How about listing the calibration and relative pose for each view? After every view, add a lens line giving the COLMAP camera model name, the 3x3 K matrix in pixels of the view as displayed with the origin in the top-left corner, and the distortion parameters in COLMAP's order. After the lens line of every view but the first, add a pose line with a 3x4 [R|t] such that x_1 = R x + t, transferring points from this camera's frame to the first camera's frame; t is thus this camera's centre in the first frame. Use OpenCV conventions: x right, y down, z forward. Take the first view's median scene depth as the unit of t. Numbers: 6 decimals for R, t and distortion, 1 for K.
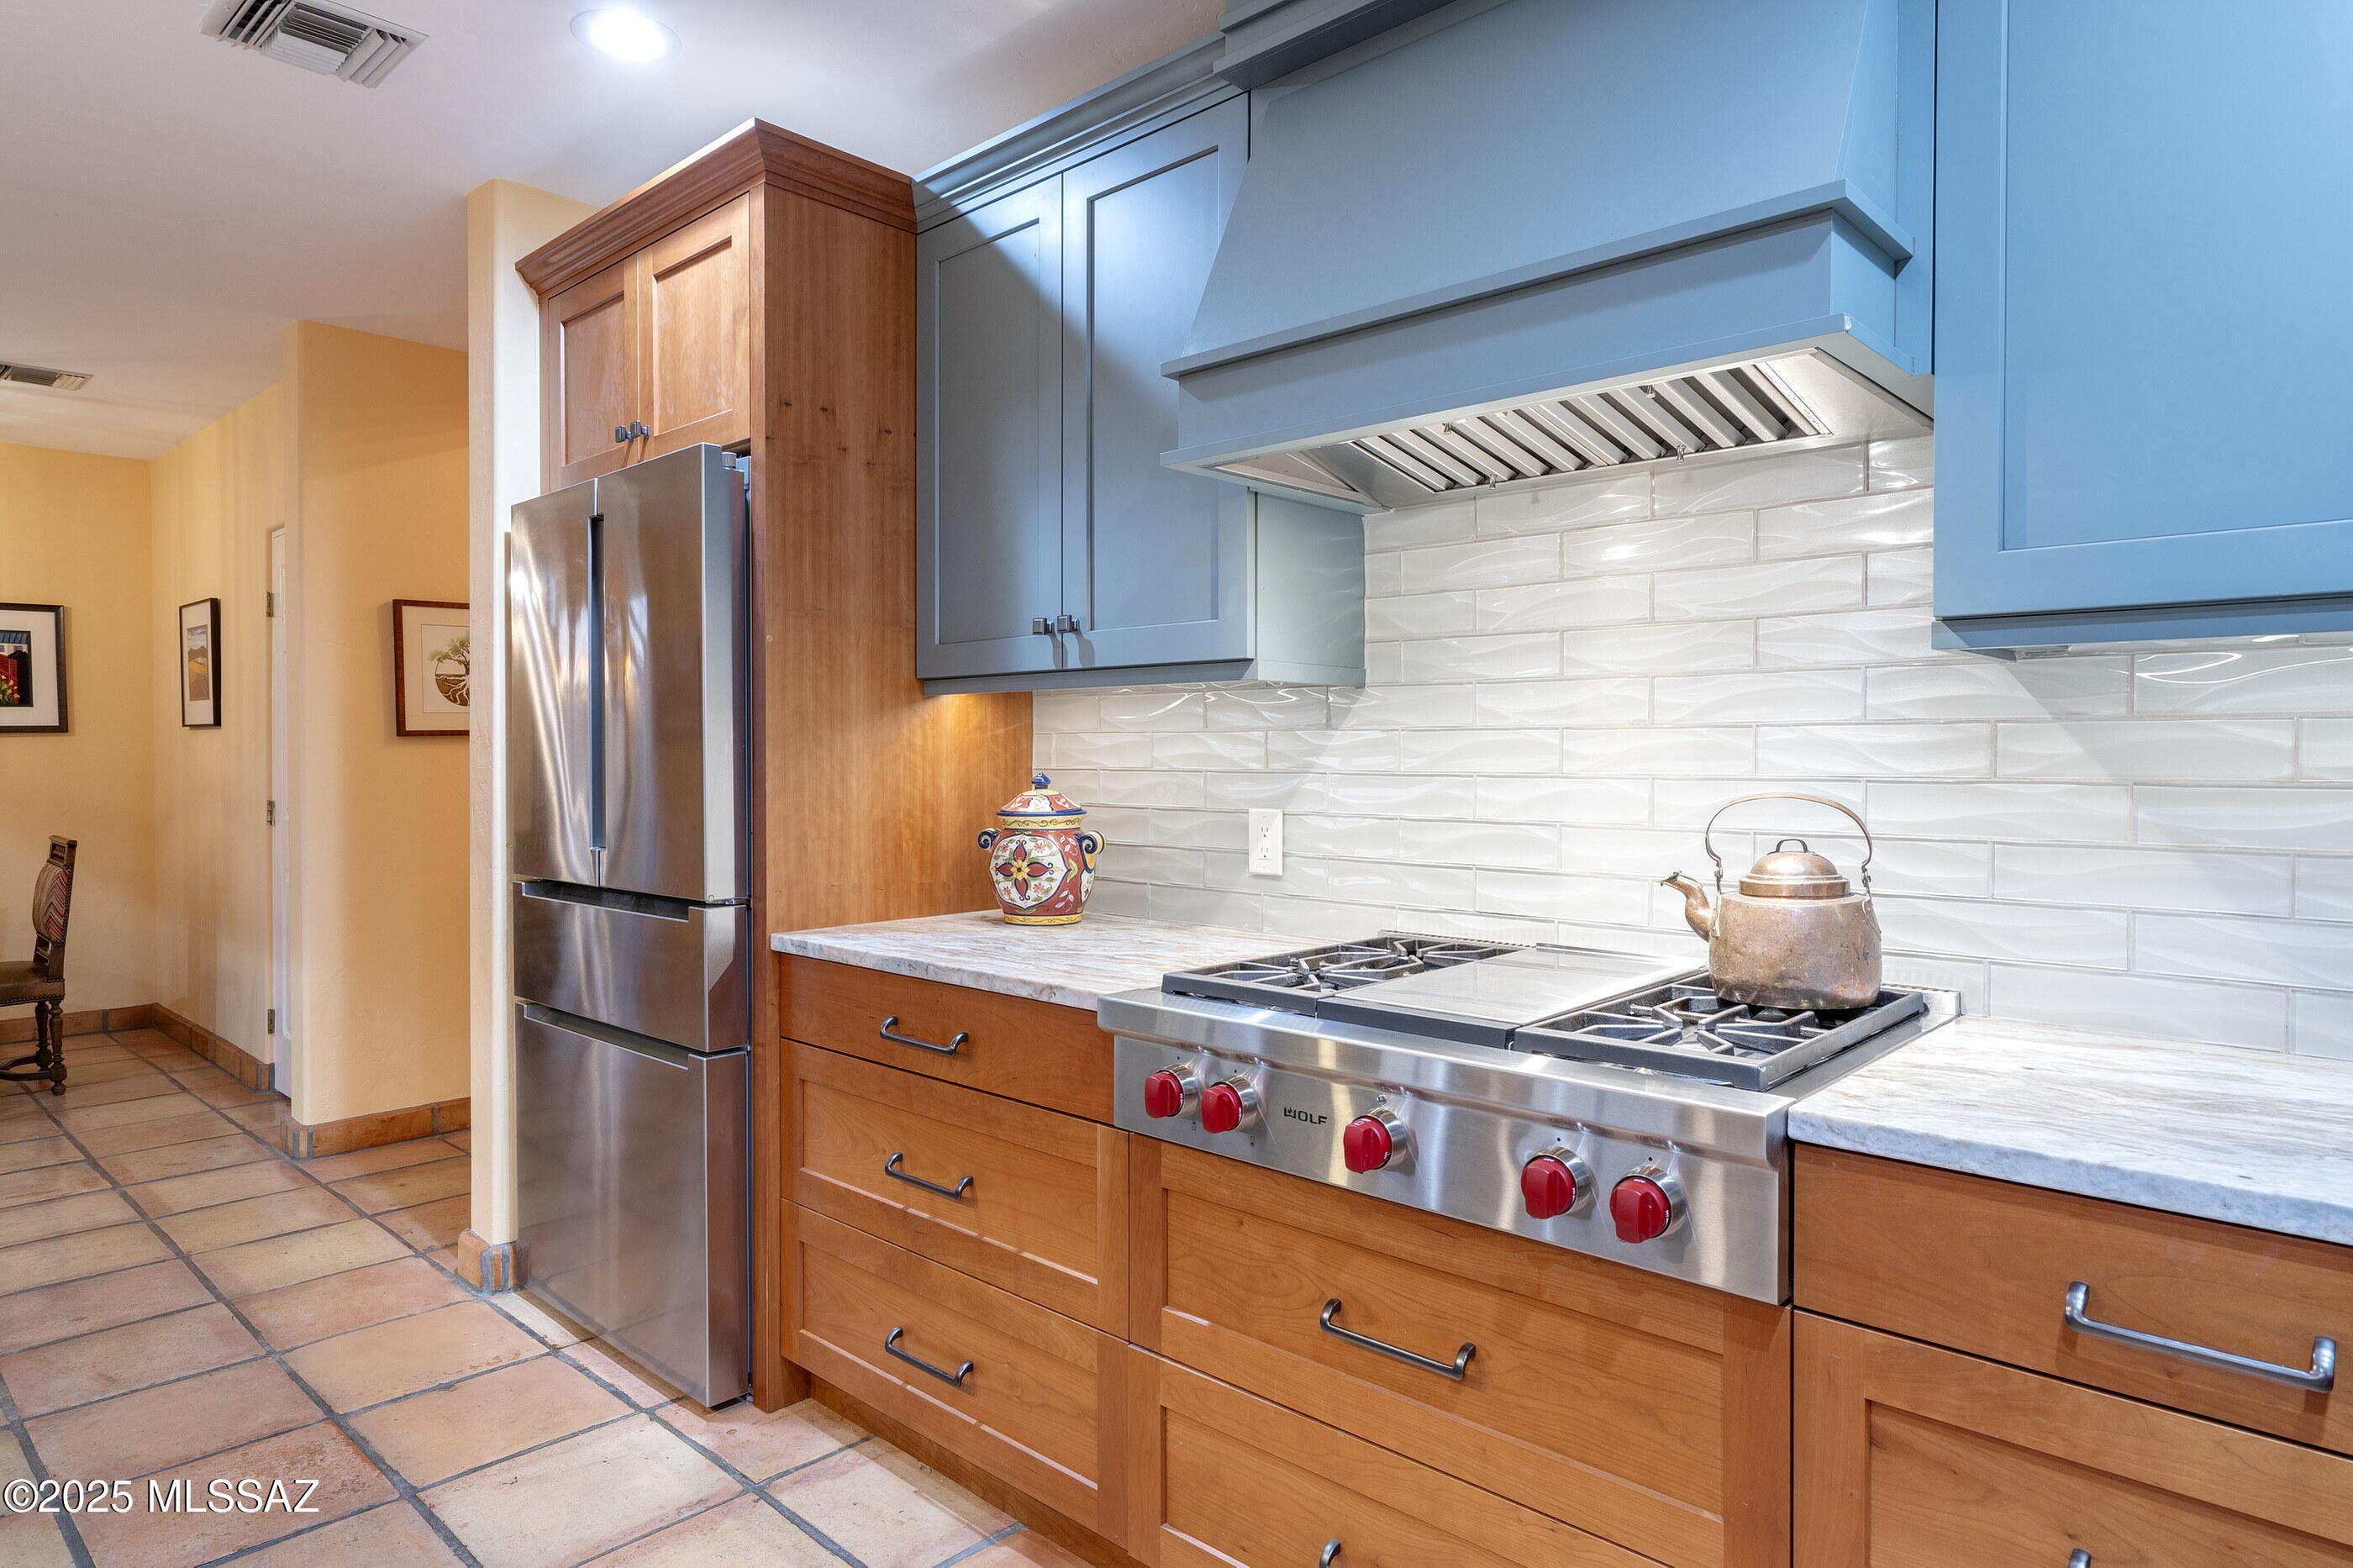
lens RADIAL K [[1383.4, 0, 1184.5], [0, 1383.4, 768.5], [0, 0, 1]] dist [-0.000487, -0.001561]
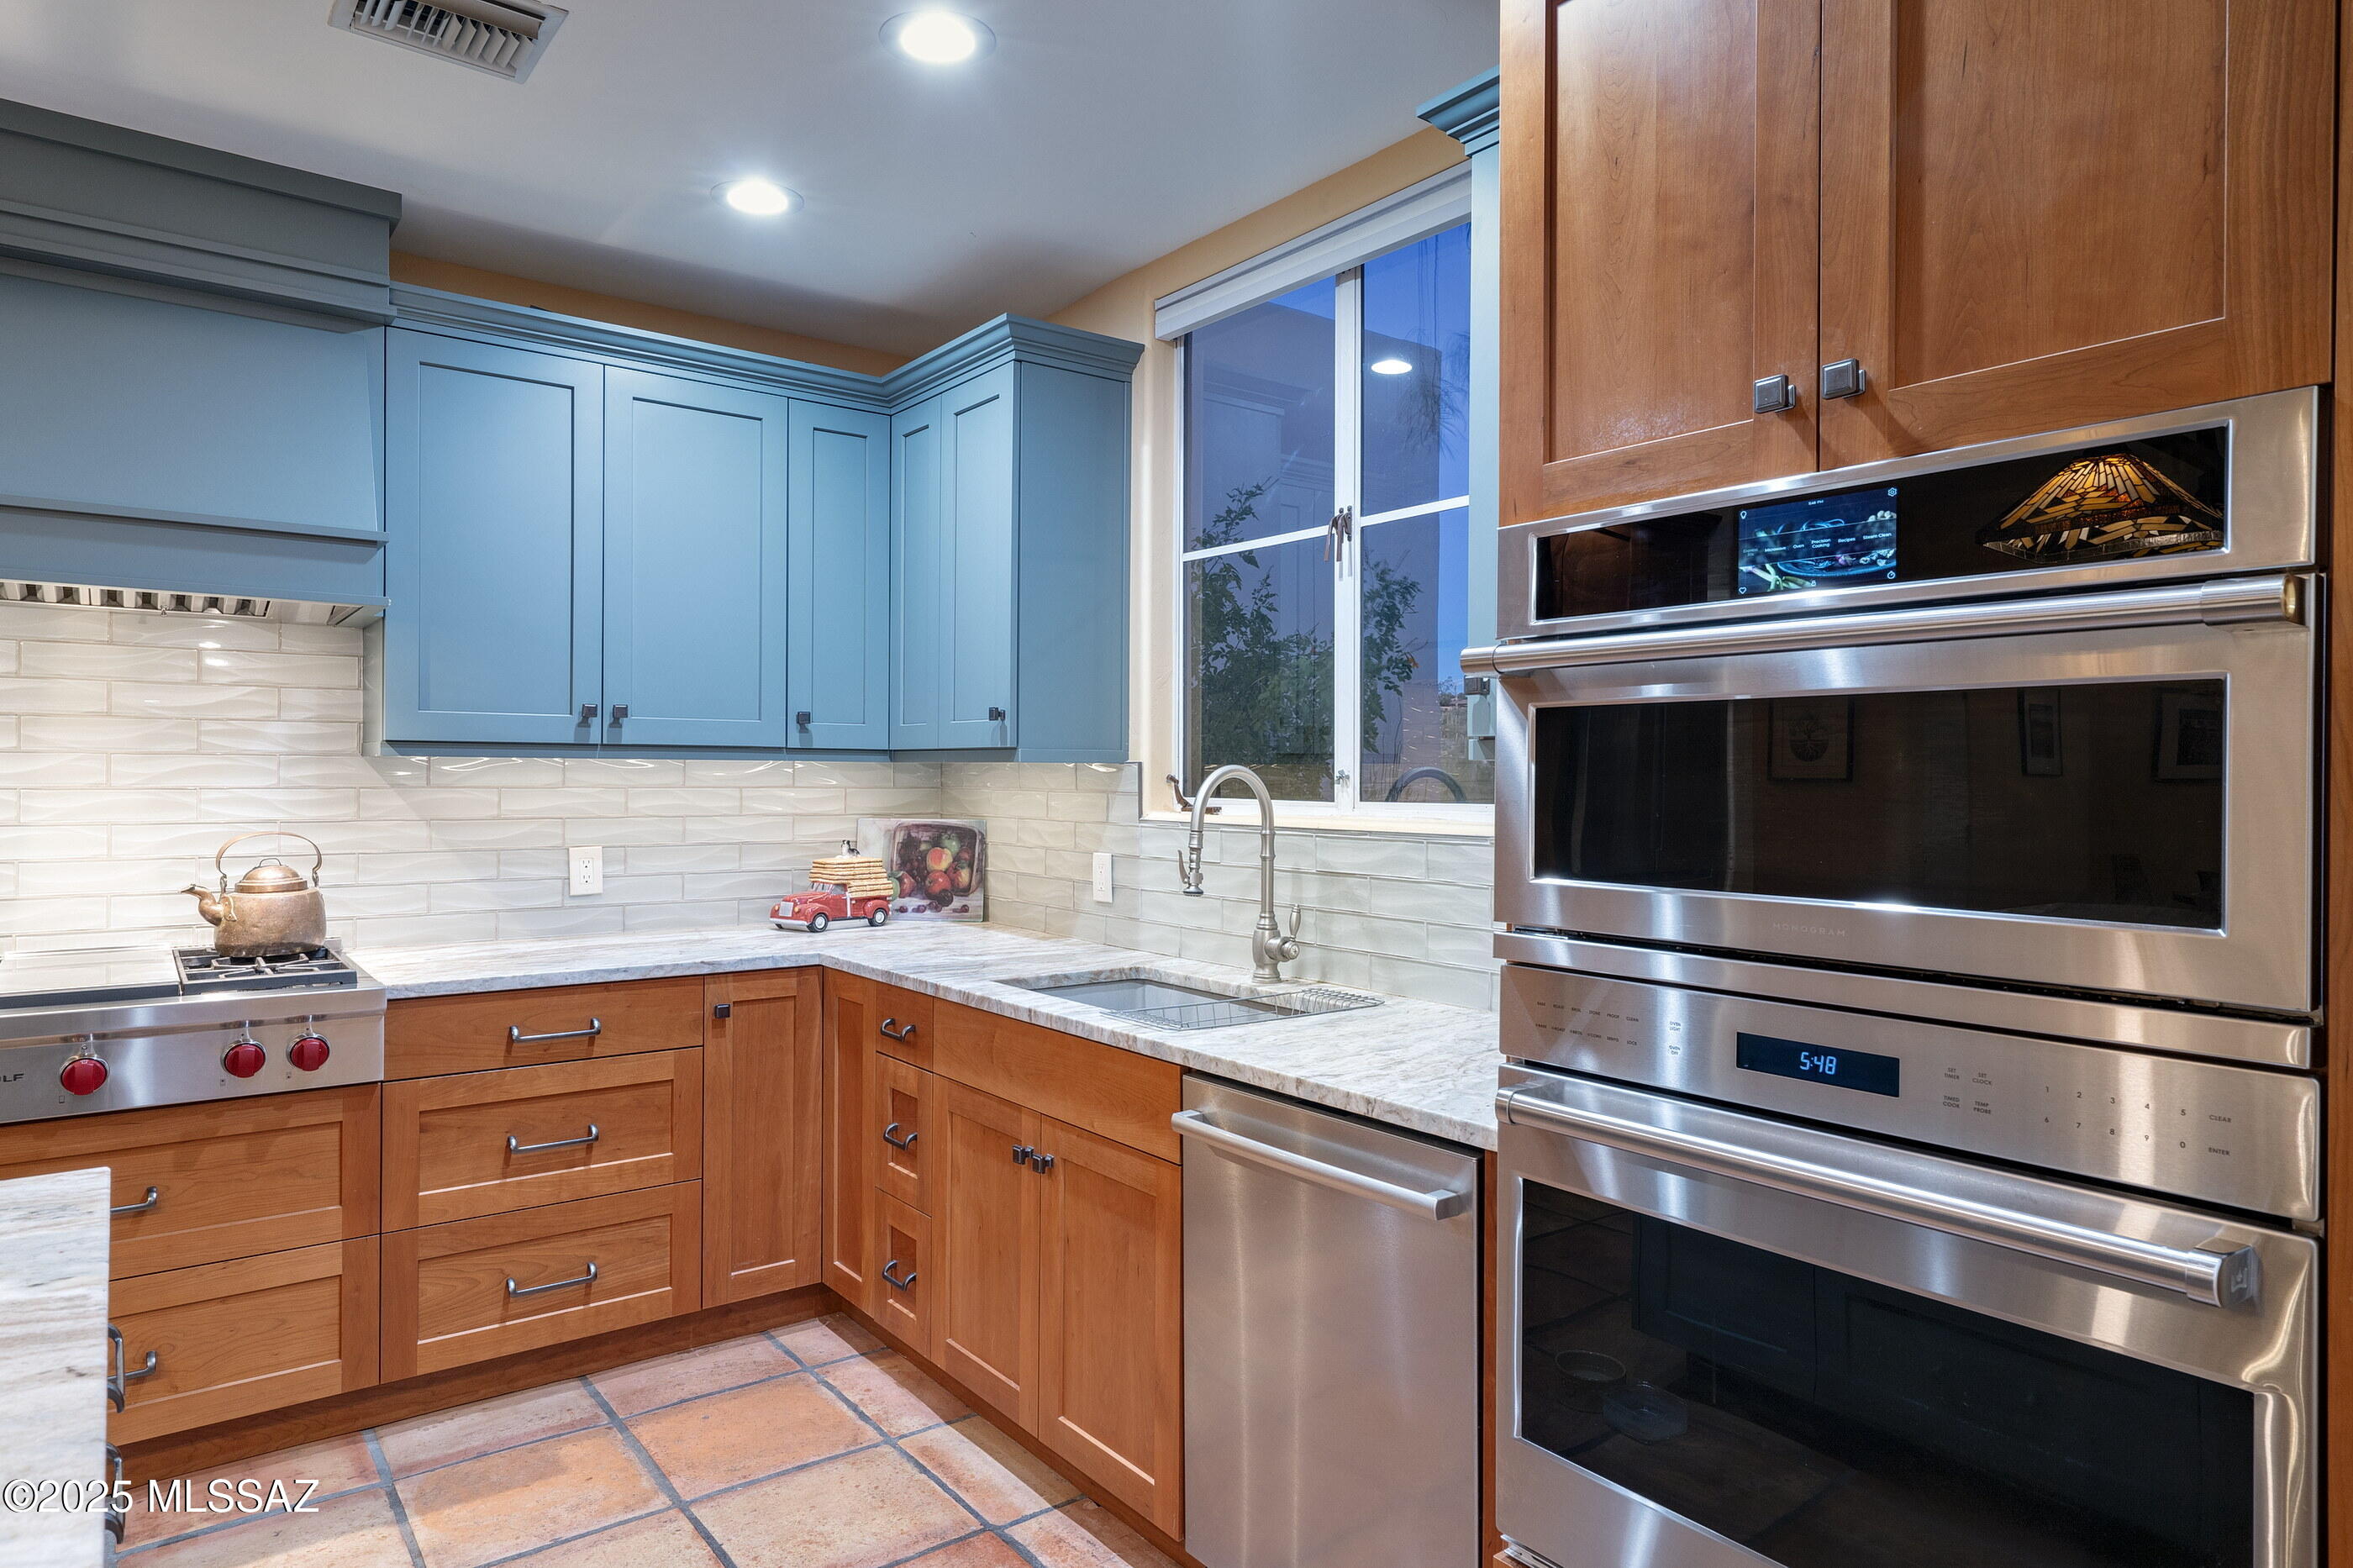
lens RADIAL K [[1383.4, 0, 1184.5], [0, 1383.4, 768.5], [0, 0, 1]] dist [-0.000487, -0.001561]
pose [[0.162086, 0.001146, 0.986776, -1.086873], [0.001393, 0.999998, -0.001390, -0.057727], [-0.986776, 0.001600, 0.162084, -0.401120]]
